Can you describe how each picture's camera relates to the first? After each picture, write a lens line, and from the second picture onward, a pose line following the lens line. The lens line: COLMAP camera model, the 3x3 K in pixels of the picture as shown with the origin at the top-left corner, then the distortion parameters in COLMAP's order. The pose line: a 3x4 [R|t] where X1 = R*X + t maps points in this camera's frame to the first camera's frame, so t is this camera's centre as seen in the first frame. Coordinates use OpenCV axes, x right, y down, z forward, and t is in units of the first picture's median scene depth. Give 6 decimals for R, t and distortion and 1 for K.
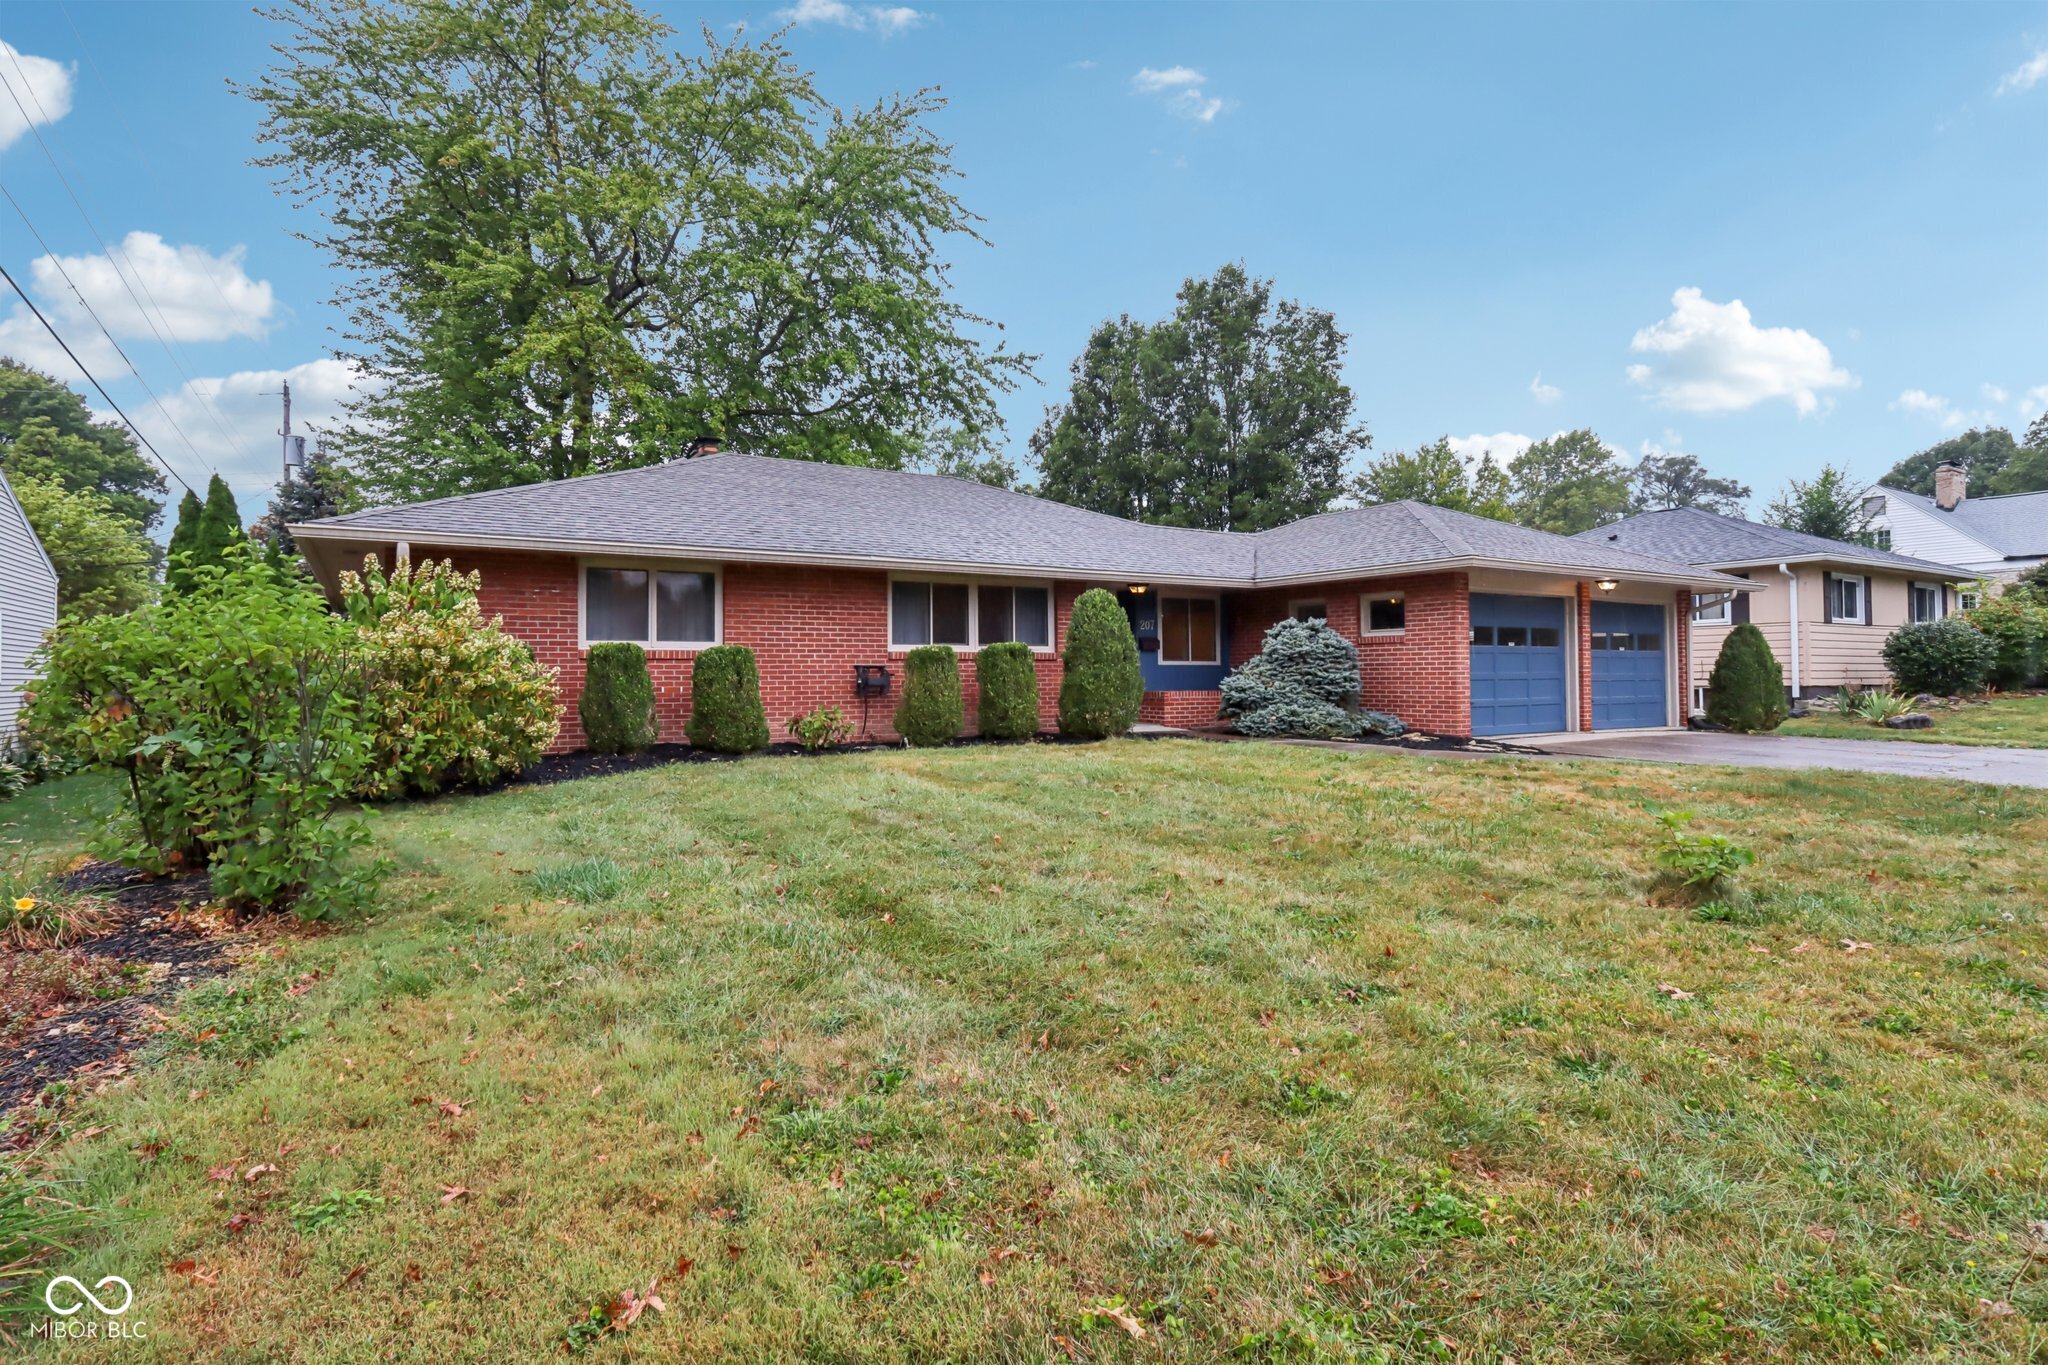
lens RADIAL K [[1052.4, 0, 1024.0], [0, 1052.4, 682.5], [0, 0, 1]] dist [-0.001229, -0.000081]
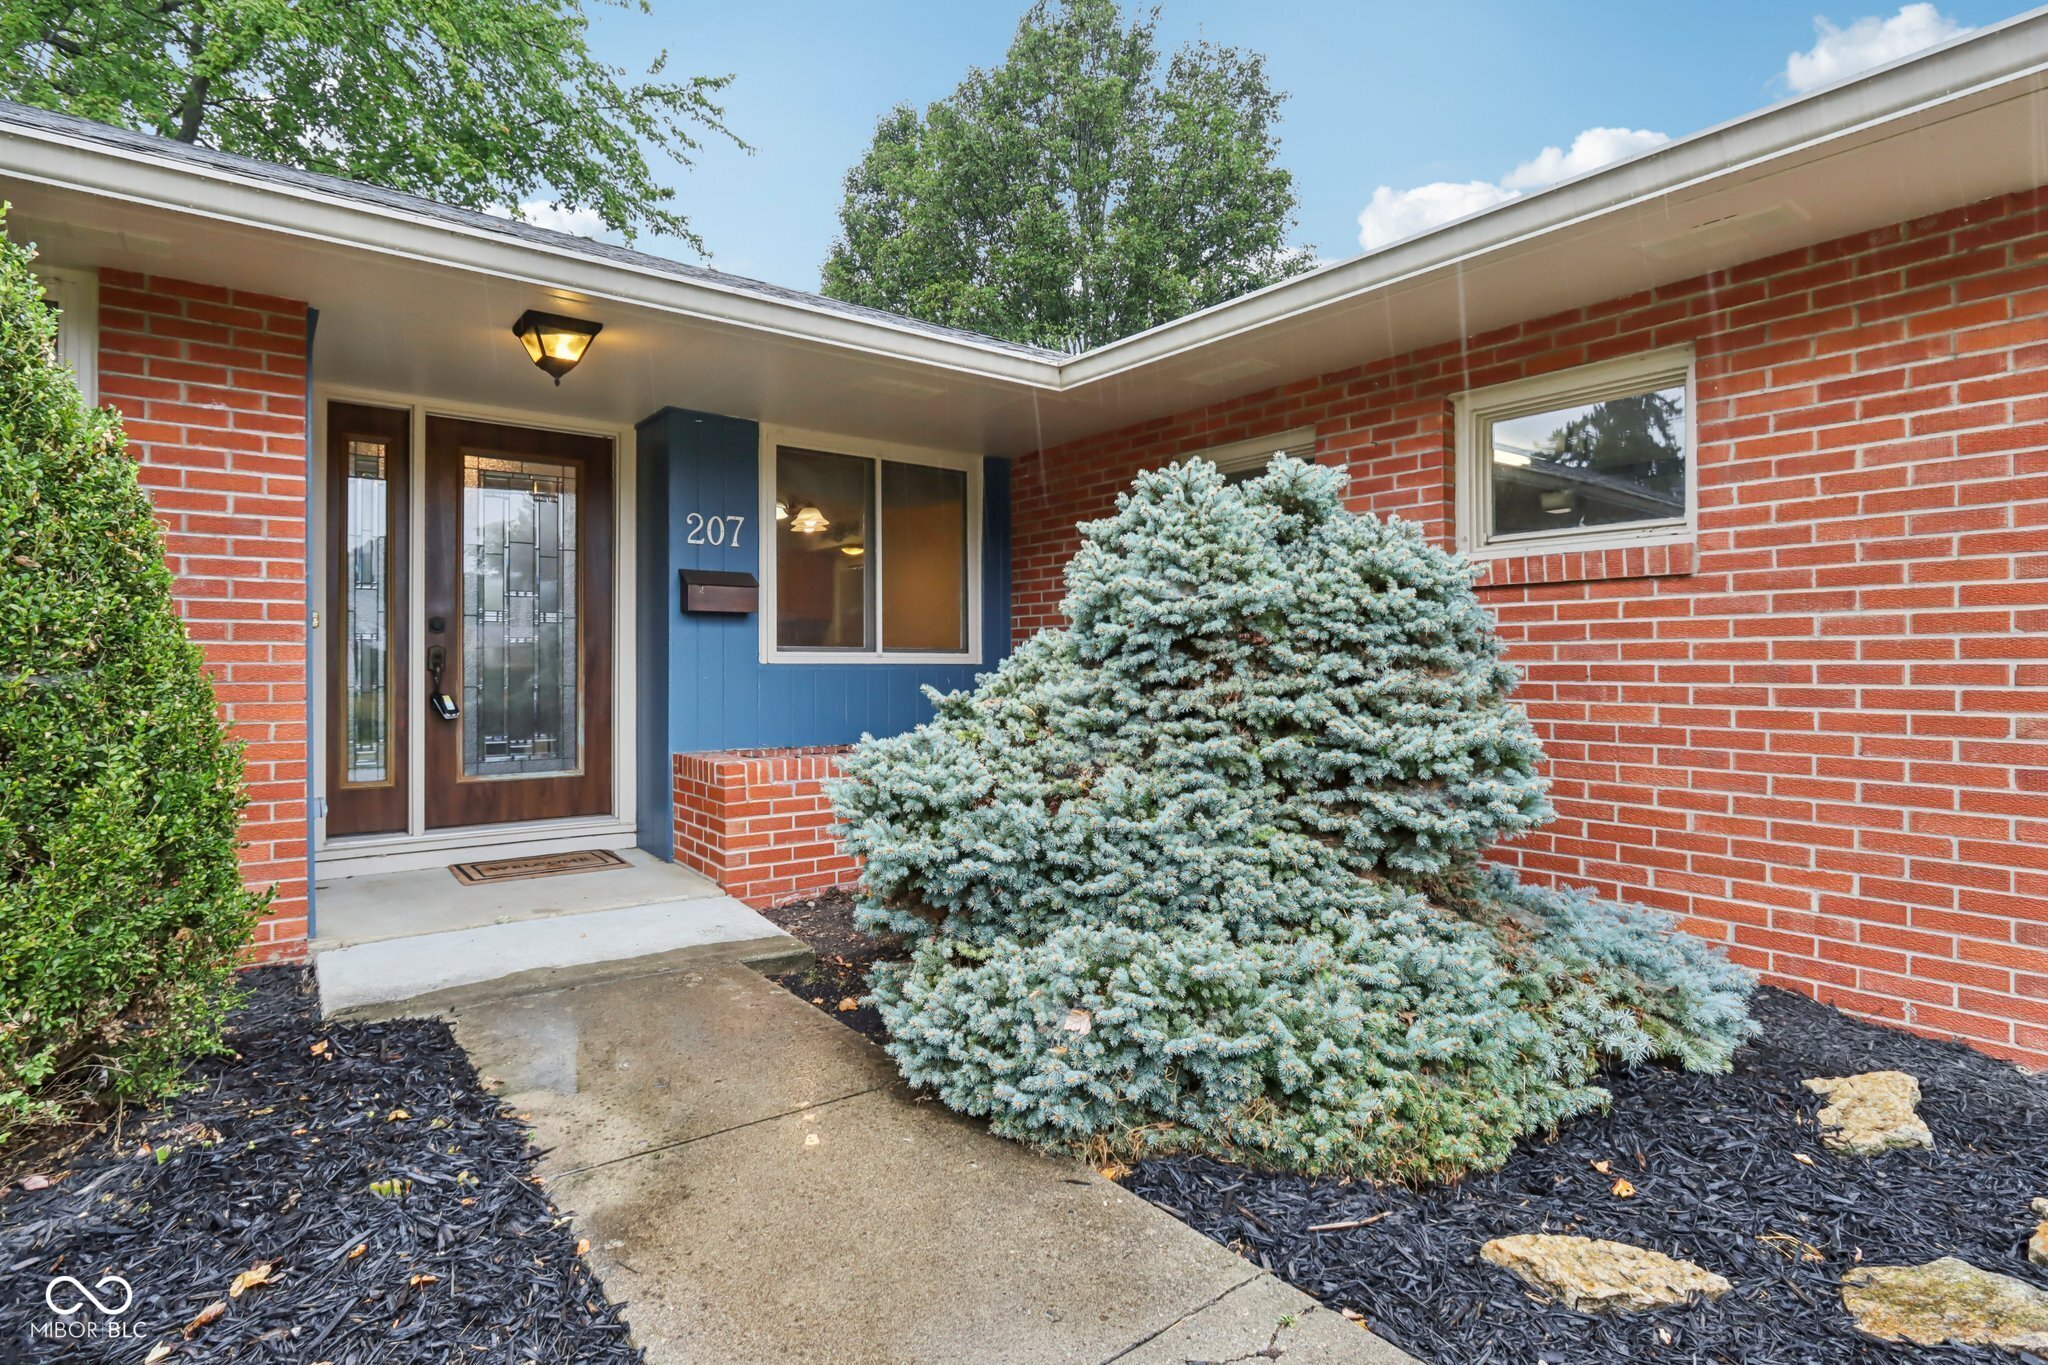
lens RADIAL K [[1052.4, 0, 1024.0], [0, 1052.4, 682.5], [0, 0, 1]] dist [-0.001229, -0.000081]
pose [[0.995276, 0.007129, 0.096827, 0.182974], [-0.007824, 0.999946, 0.006797, -0.014774], [-0.096773, -0.007522, 0.995278, 0.724323]]
